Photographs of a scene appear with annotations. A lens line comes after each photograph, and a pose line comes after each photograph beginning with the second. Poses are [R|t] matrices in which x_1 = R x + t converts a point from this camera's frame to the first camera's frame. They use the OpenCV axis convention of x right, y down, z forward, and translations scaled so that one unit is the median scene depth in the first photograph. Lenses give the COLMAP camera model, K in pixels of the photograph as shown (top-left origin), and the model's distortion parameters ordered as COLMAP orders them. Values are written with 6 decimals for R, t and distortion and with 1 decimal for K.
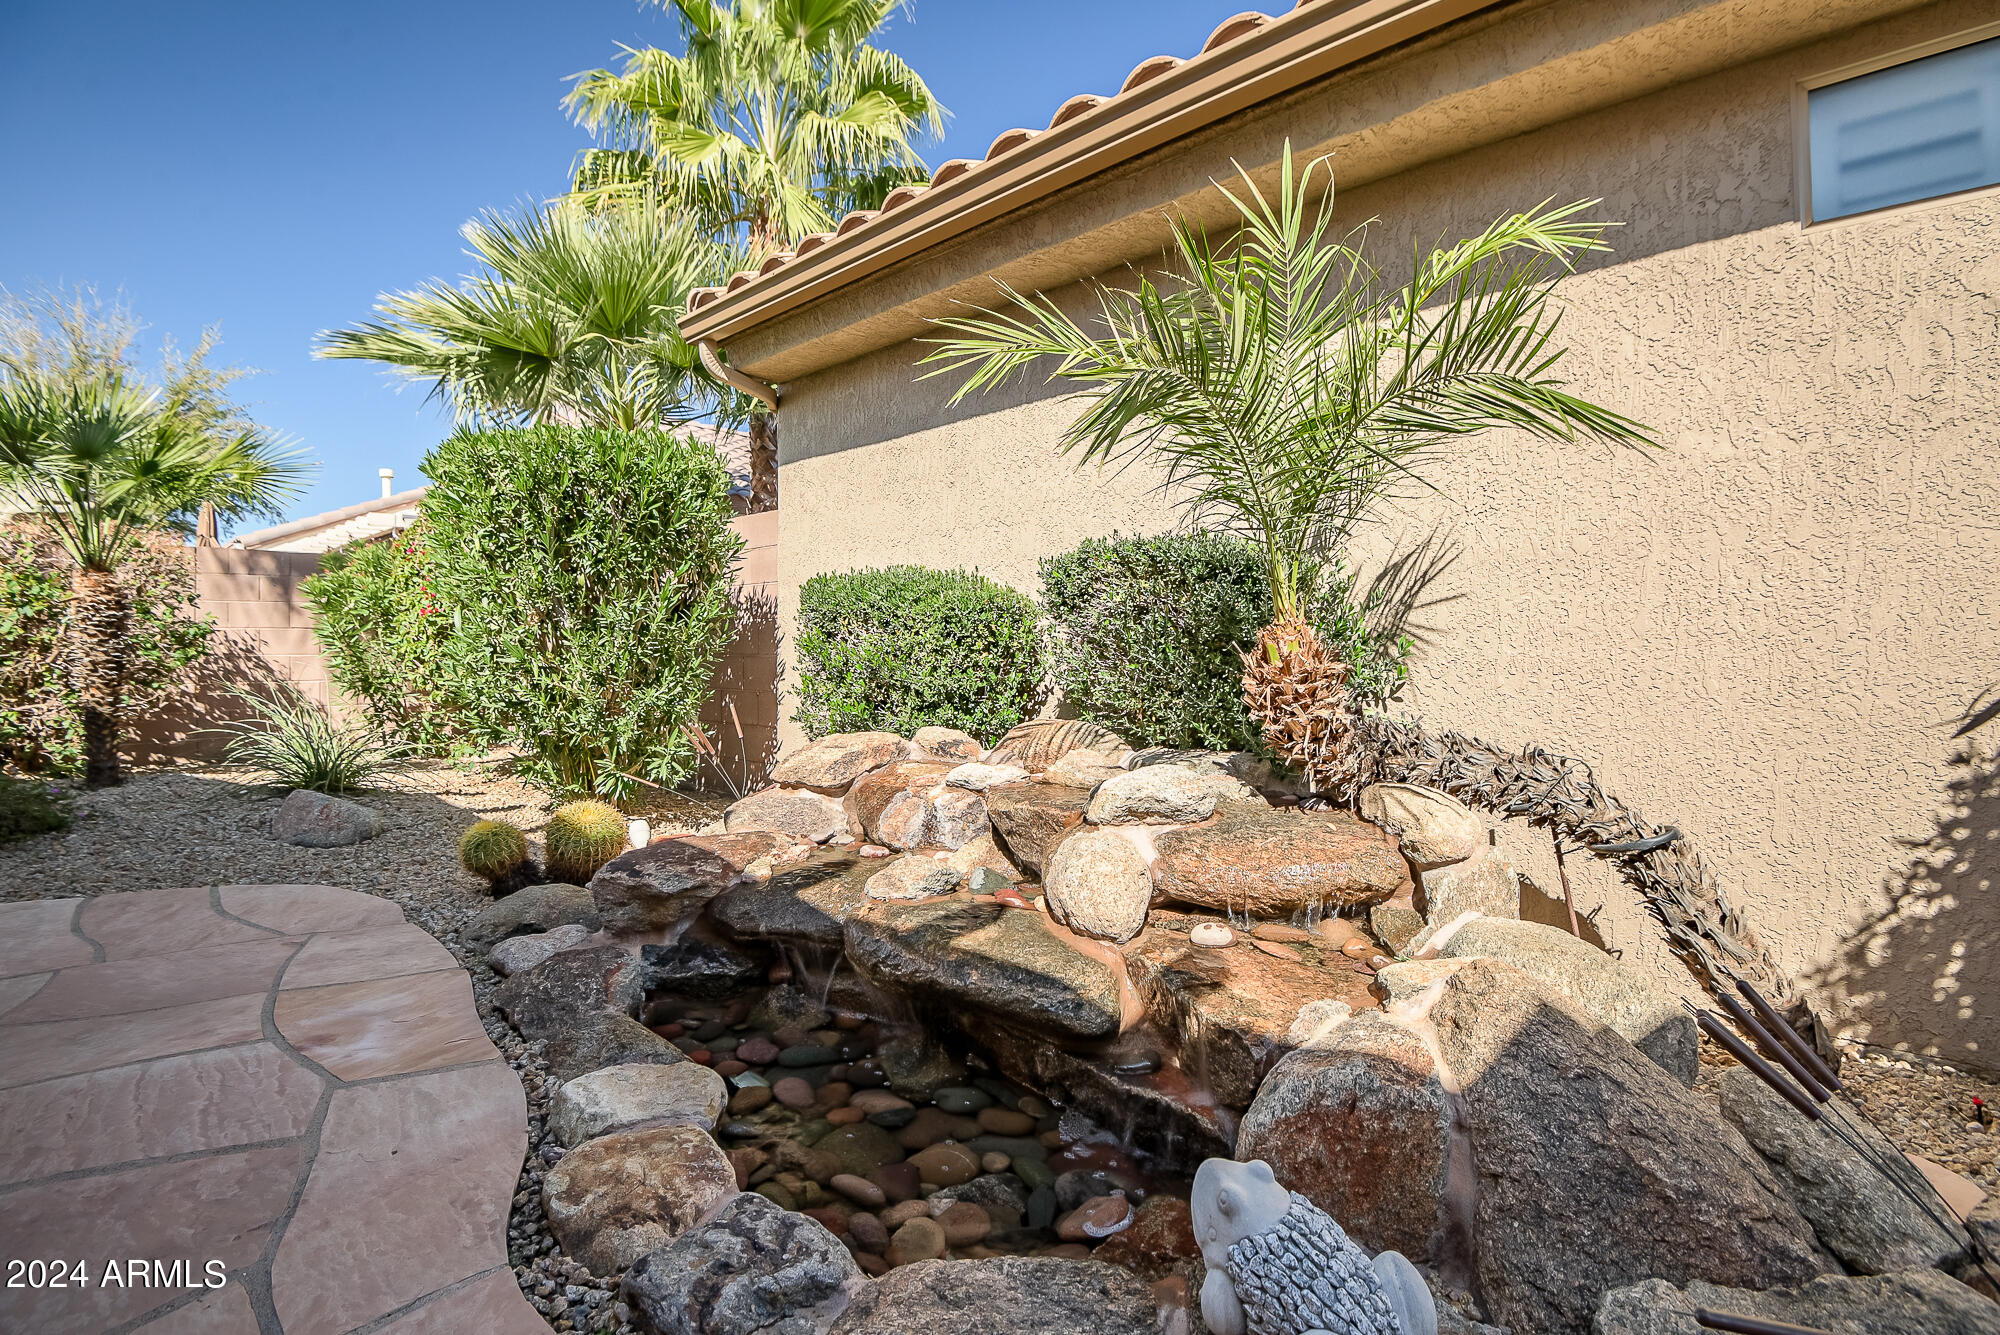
lens RADIAL K [[902.8, 0, 994.0], [0, 902.8, 654.4], [0, 0, 1]] dist [0.002516, -0.021669]
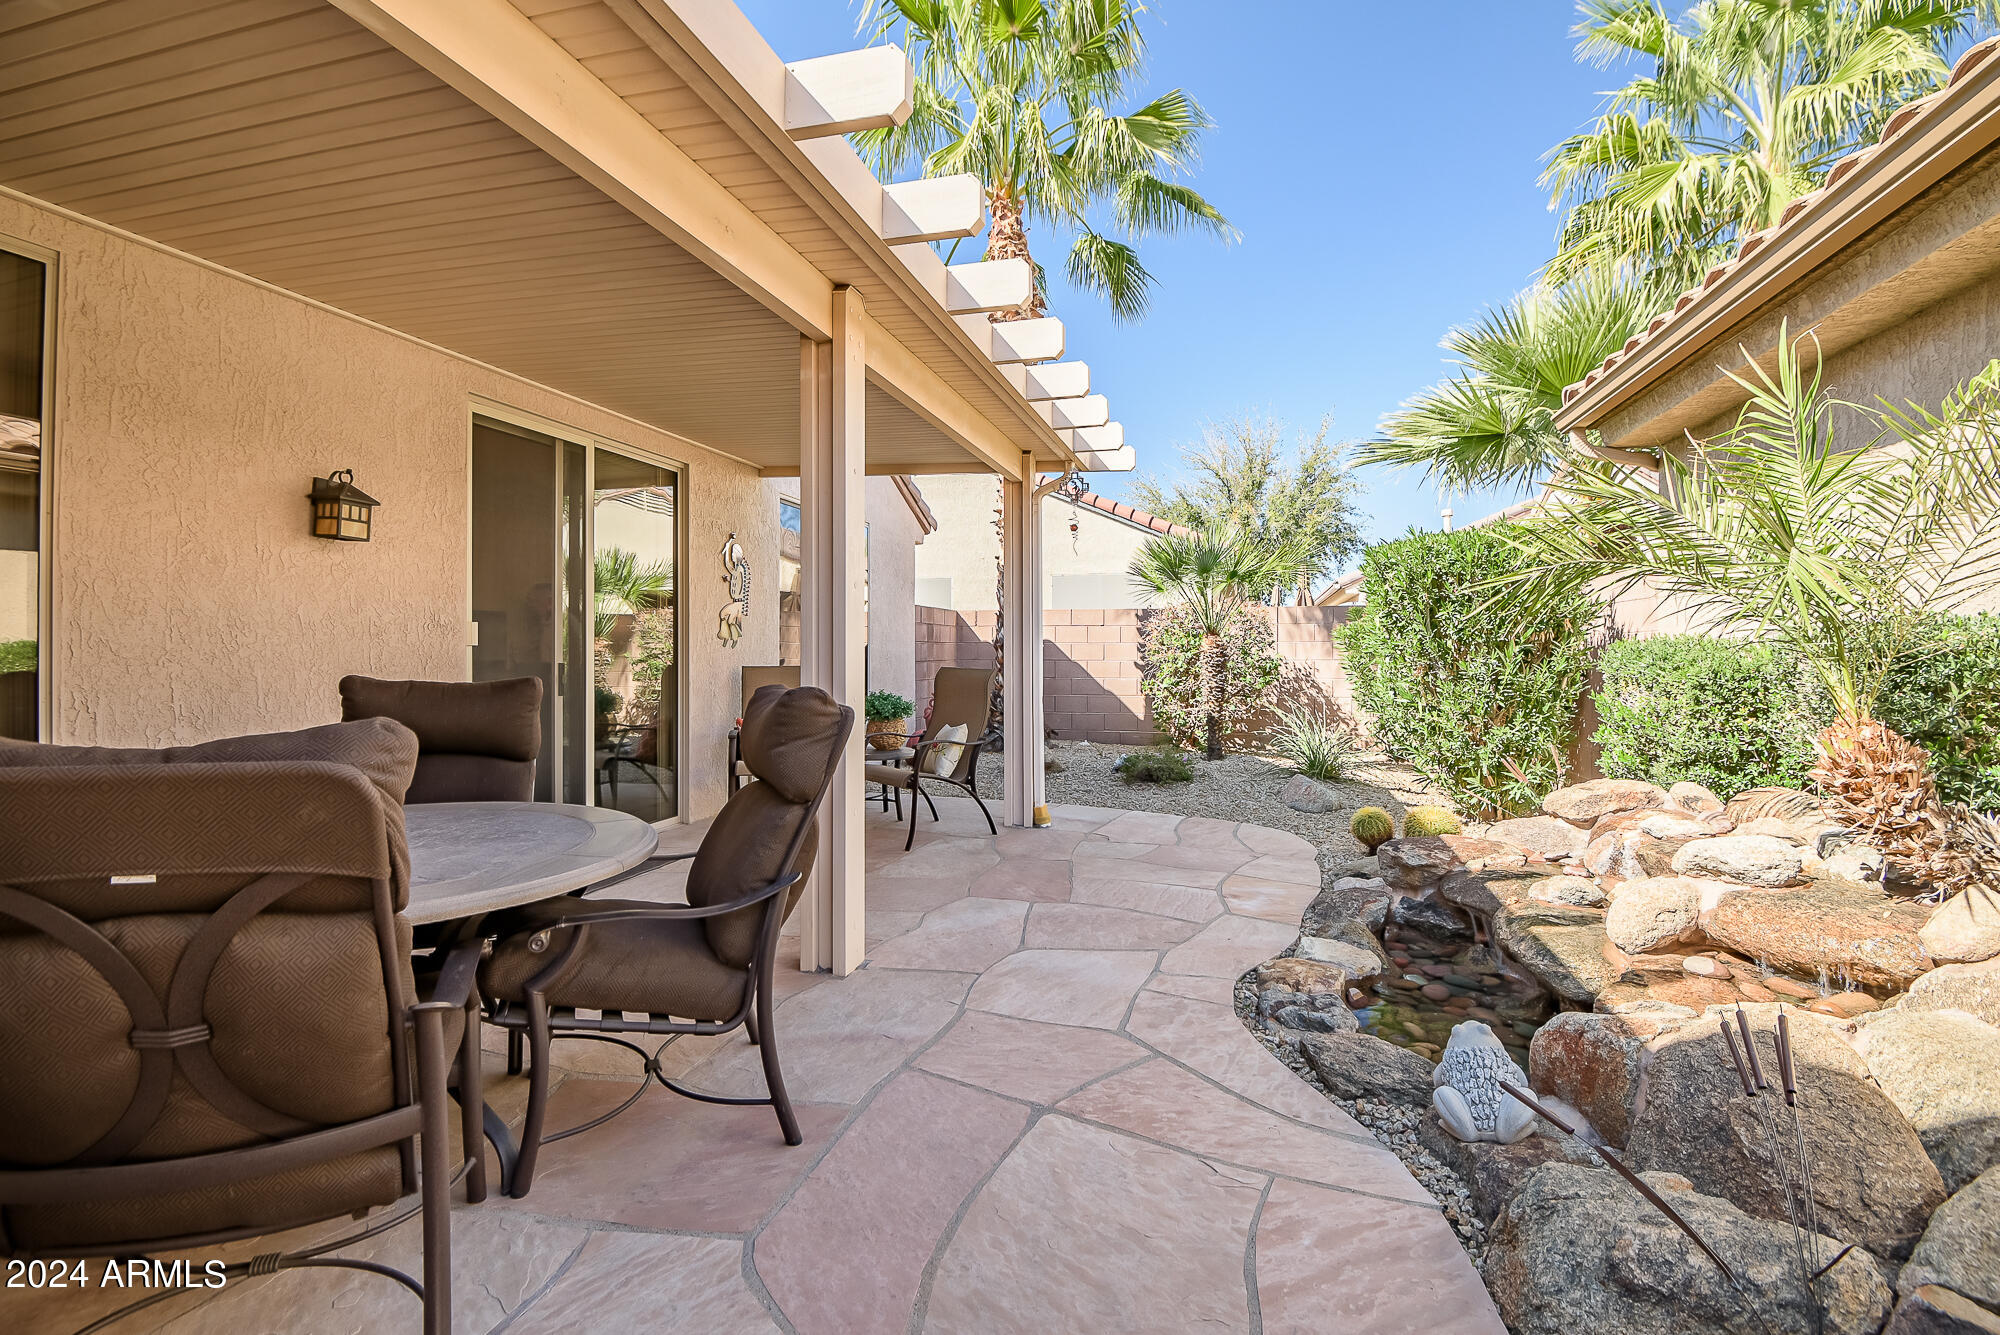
lens RADIAL K [[902.8, 0, 994.0], [0, 902.8, 654.4], [0, 0, 1]] dist [0.002516, -0.021669]
pose [[0.456023, 0.000659, -0.889968, 0.534377], [-0.005453, 0.999983, -0.002054, -0.072293], [0.889952, 0.005789, 0.456018, -0.277455]]
